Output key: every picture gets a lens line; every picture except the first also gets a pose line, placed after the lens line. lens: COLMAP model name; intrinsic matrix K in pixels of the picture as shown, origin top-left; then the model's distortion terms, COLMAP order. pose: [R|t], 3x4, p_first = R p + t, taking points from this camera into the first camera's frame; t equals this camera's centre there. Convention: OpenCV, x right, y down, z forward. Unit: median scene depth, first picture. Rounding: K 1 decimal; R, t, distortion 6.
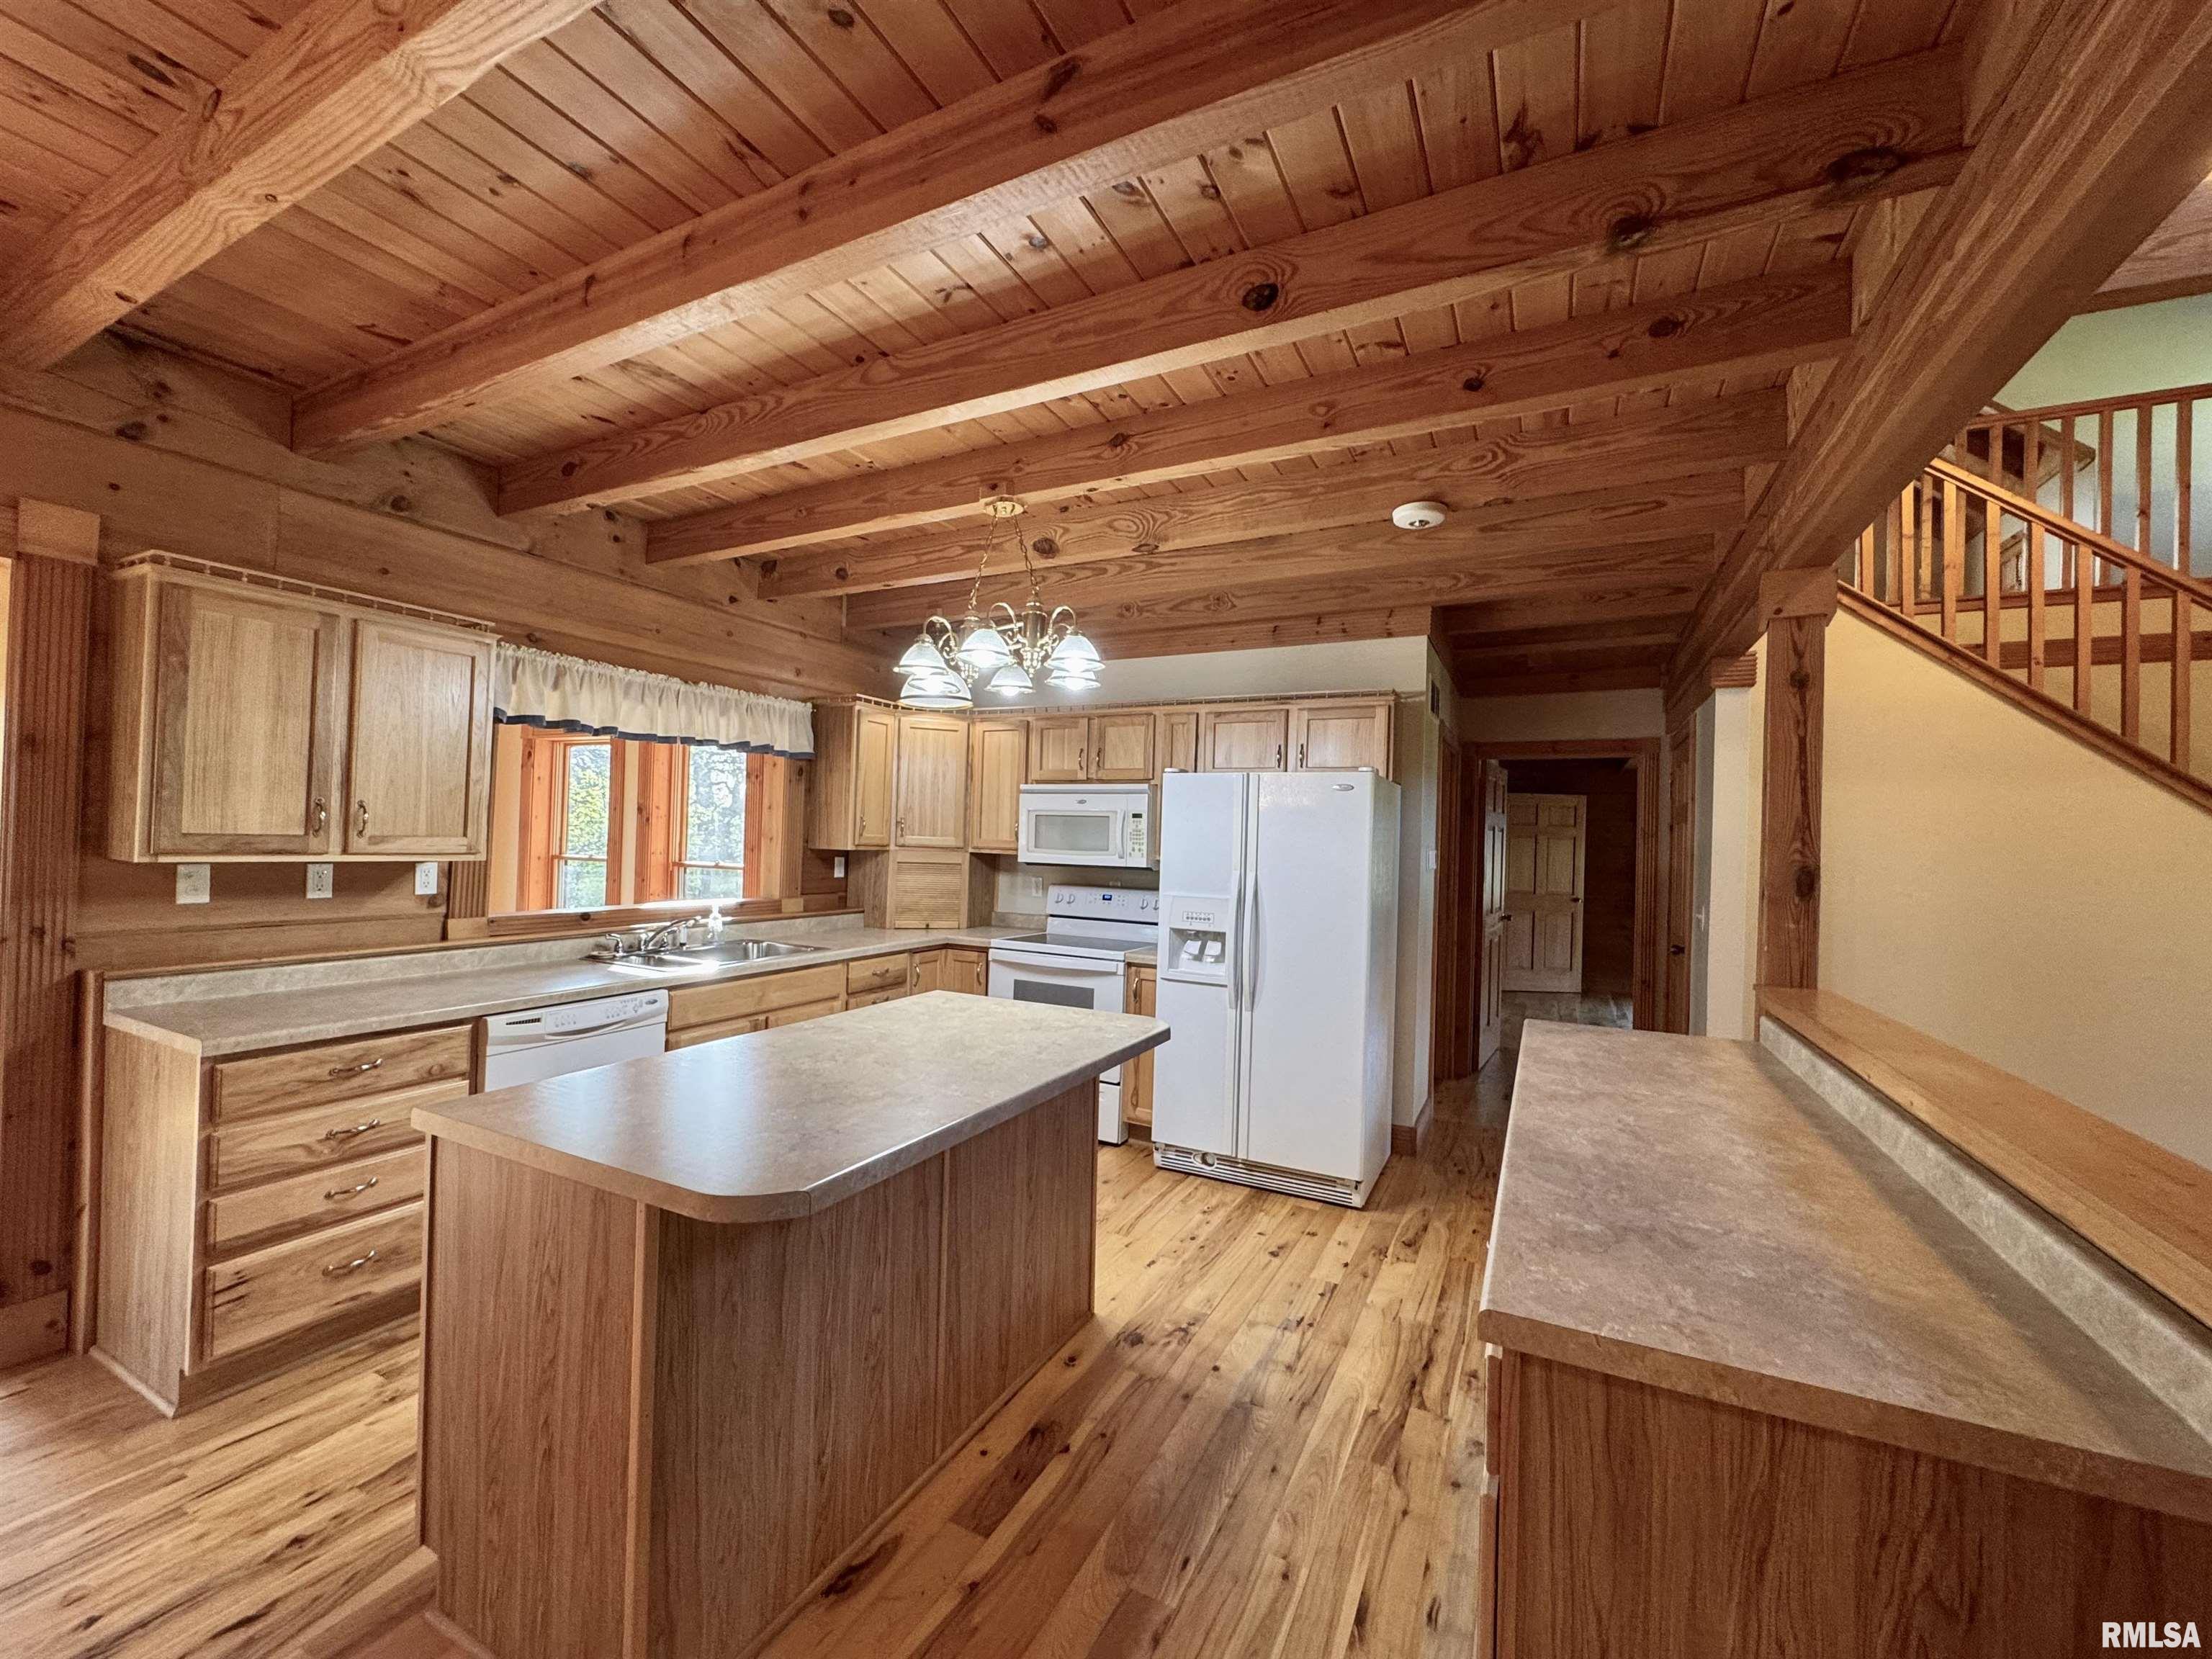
lens RADIAL K [[882.7, 0, 1103.6], [0, 882.7, 827.8], [0, 0, 1]] dist [-0.002310, 0.000132]
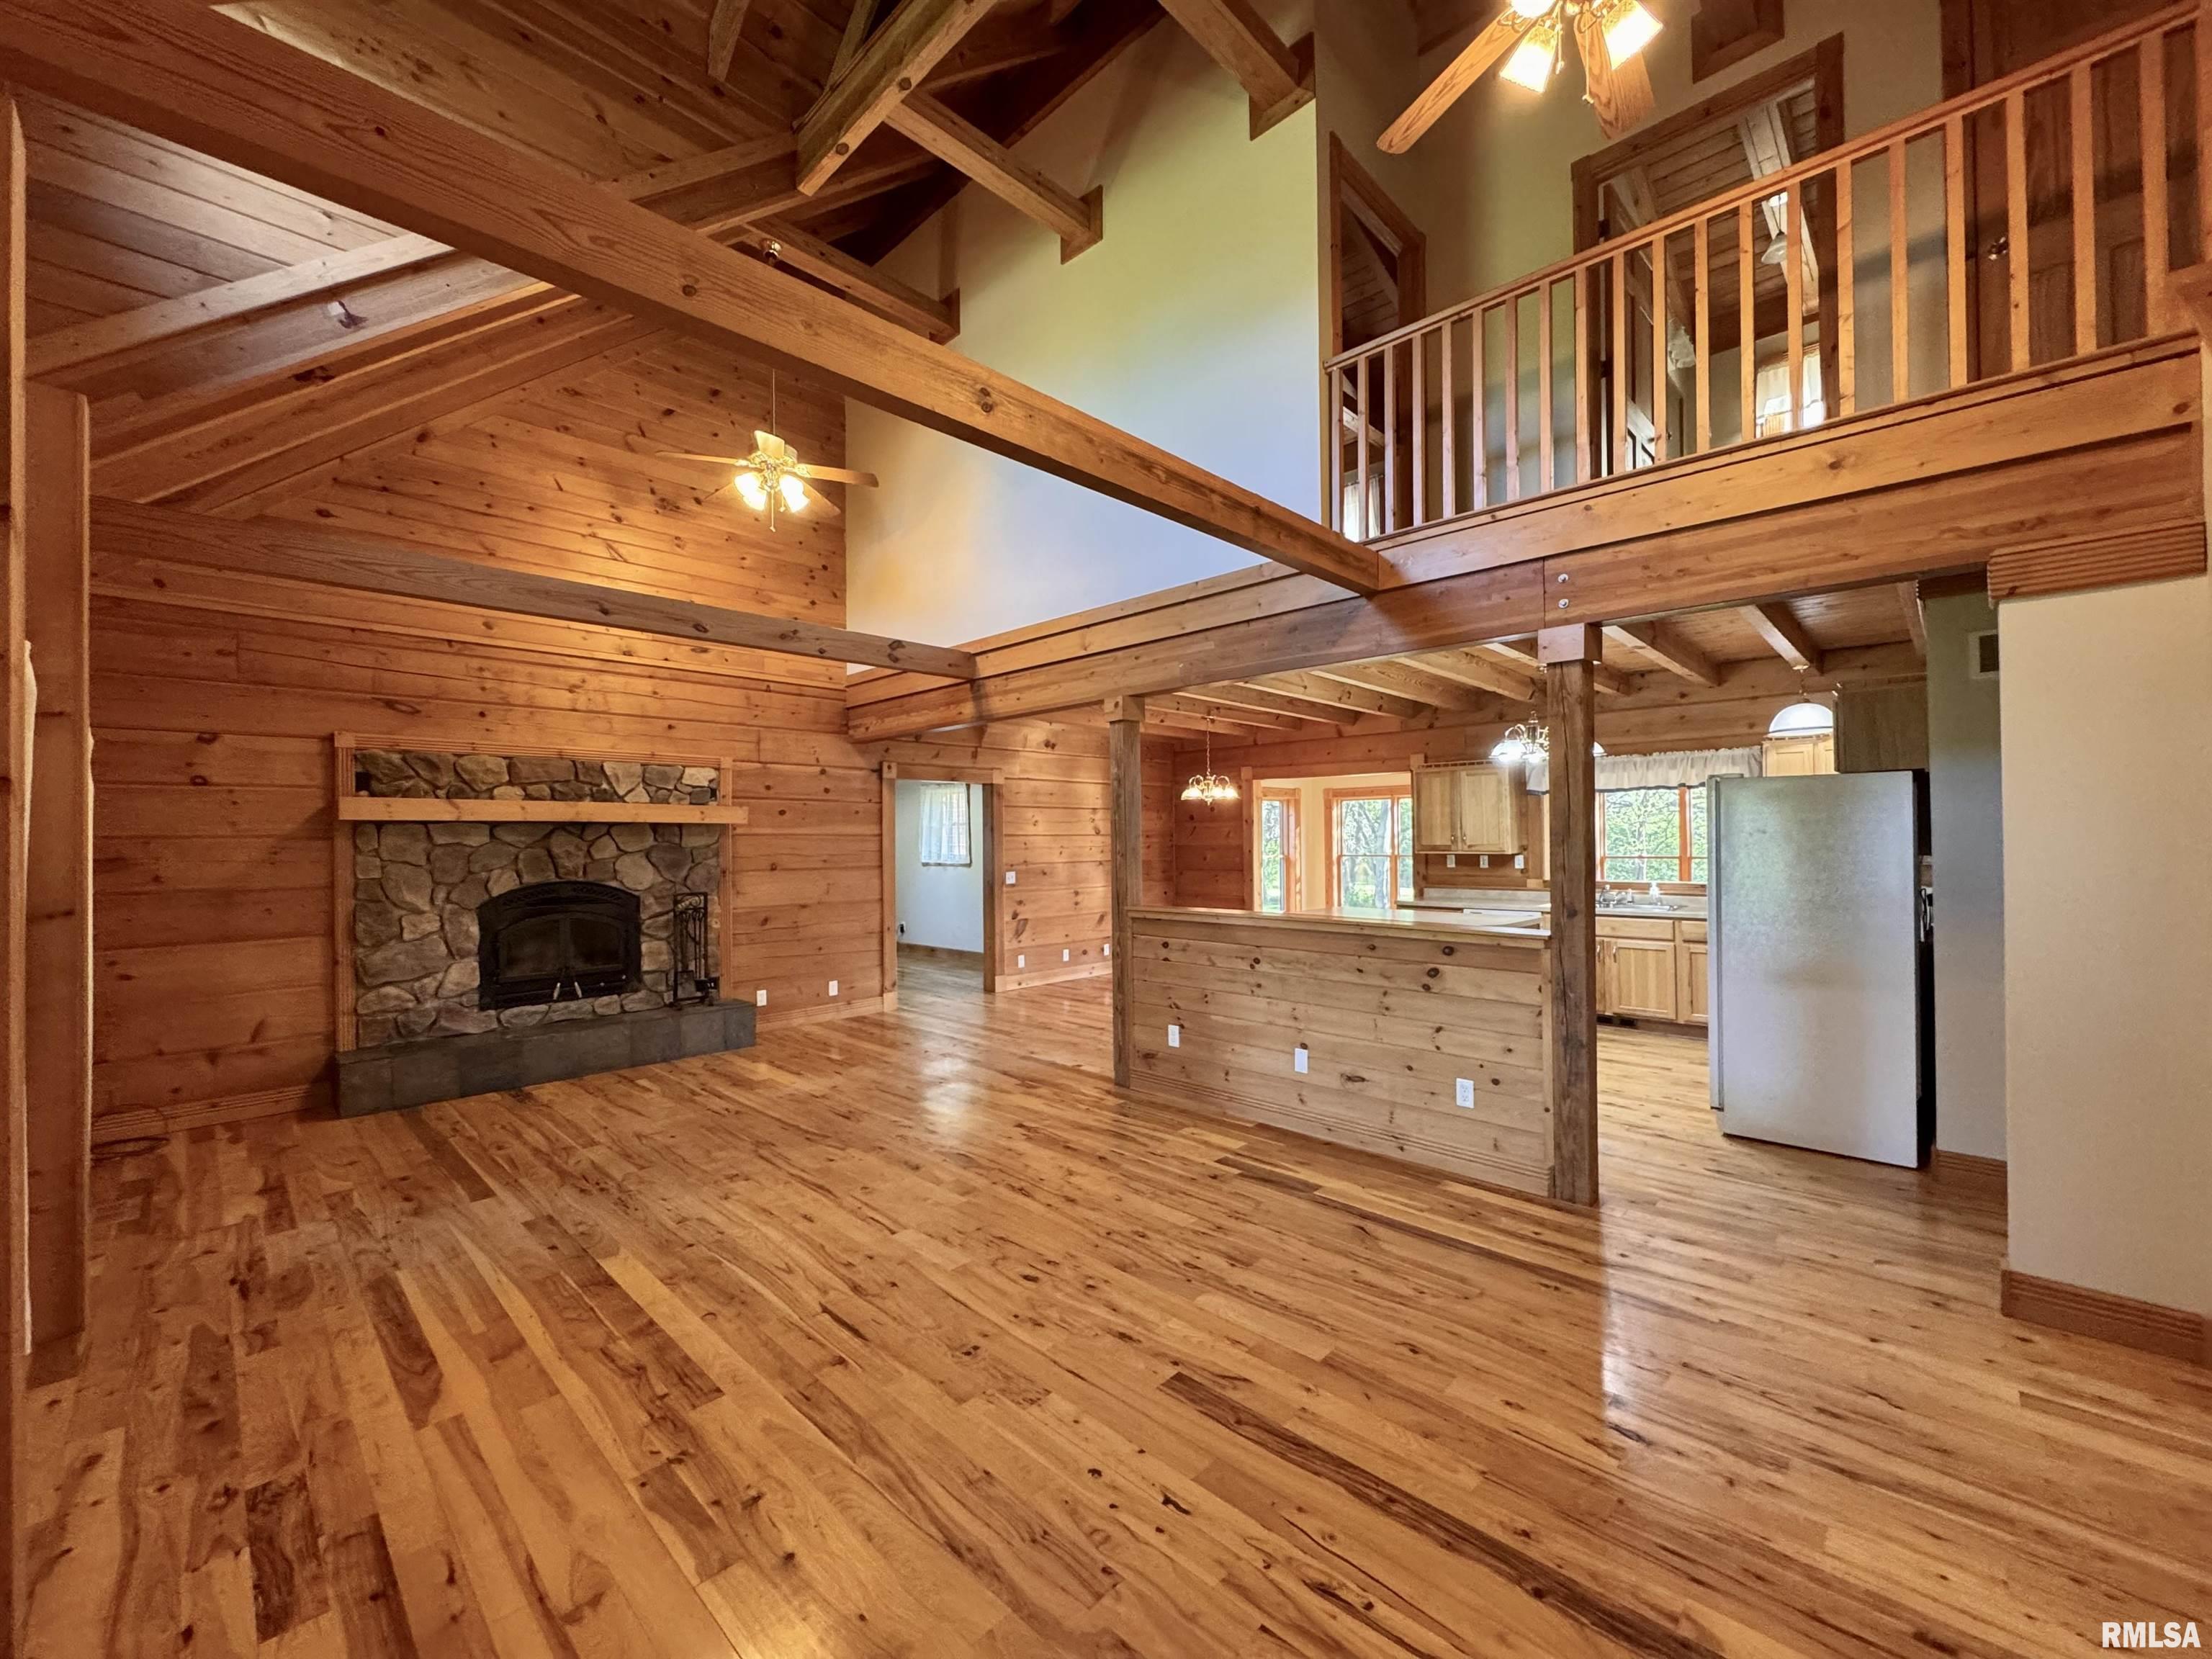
lens RADIAL K [[882.7, 0, 1106.3], [0, 882.7, 828.1], [0, 0, 1]] dist [-0.002310, 0.000132]
pose [[-0.287519, -0.037749, -0.957031, 1.985265], [0.012357, 0.998994, -0.043117, 0.056485], [0.957695, -0.024223, -0.286763, 0.620217]]
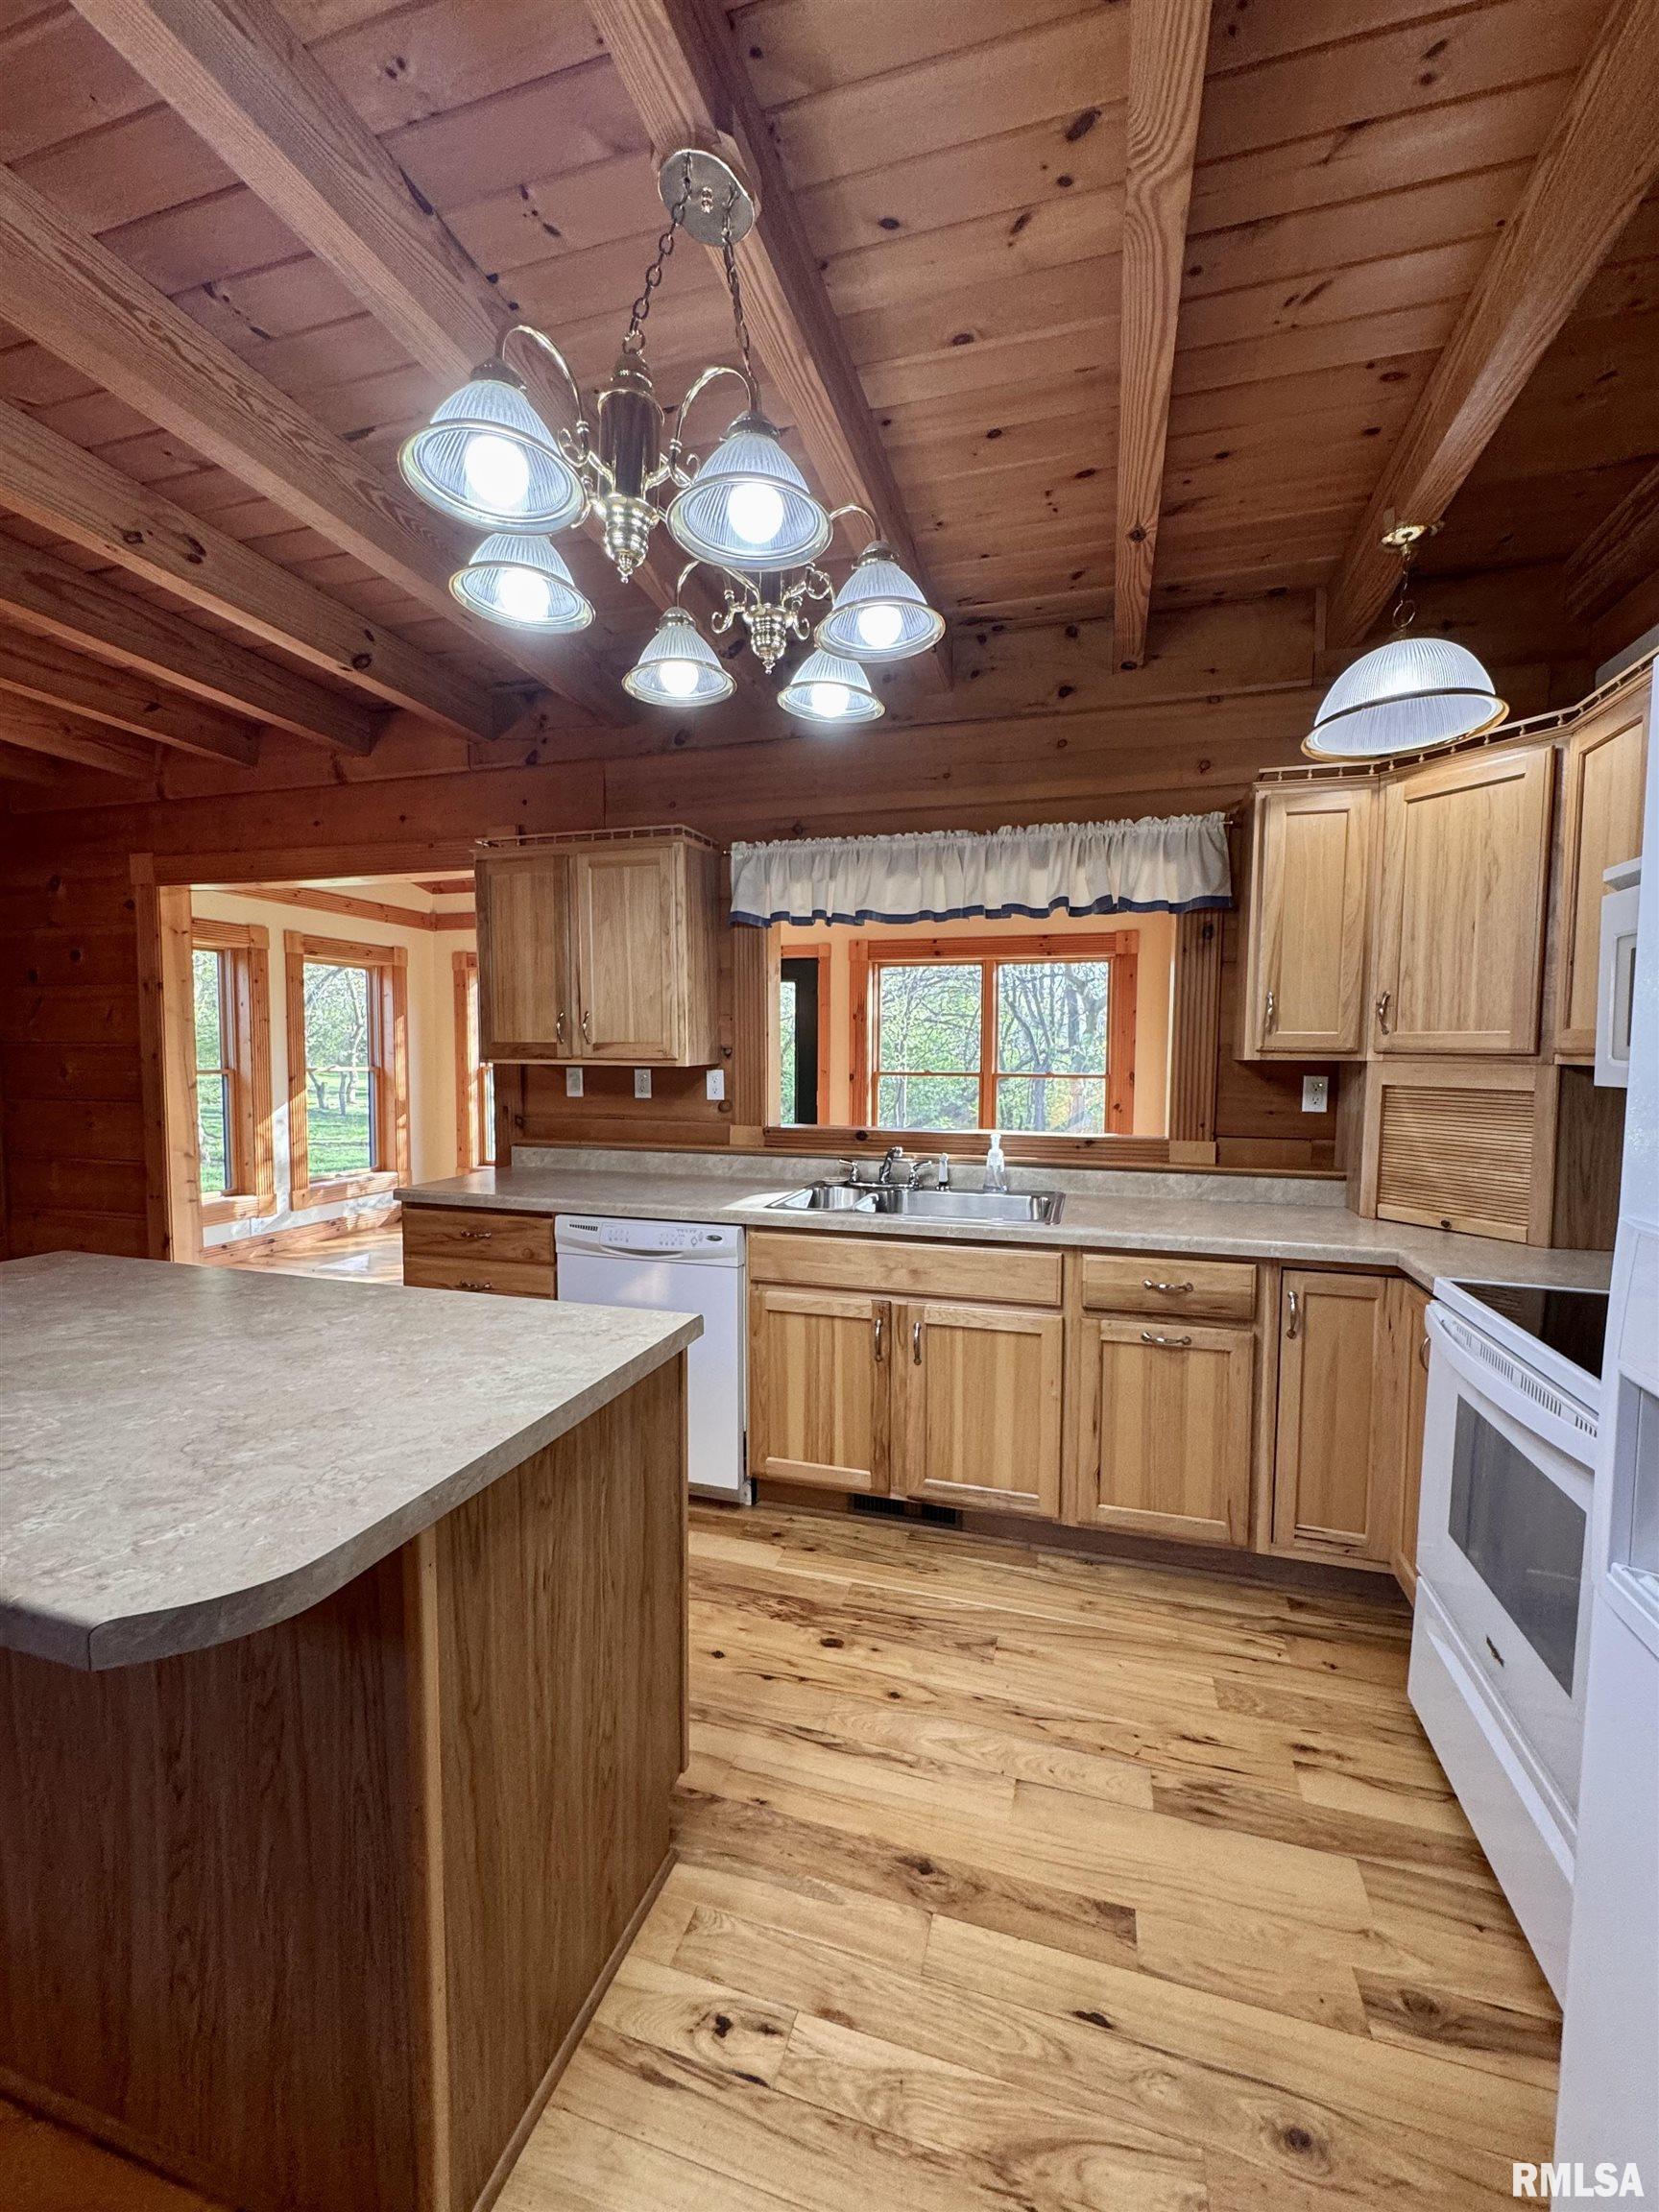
lens RADIAL K [[882.7, 0, 825.6], [0, 882.7, 1103.8], [0, 0, 1]] dist [-0.002310, 0.000132]
pose [[0.180436, 0.031719, -0.983075, 0.310084], [0.010210, 0.999366, 0.034118, 0.046566], [0.983534, -0.016193, 0.179997, 0.965320]]
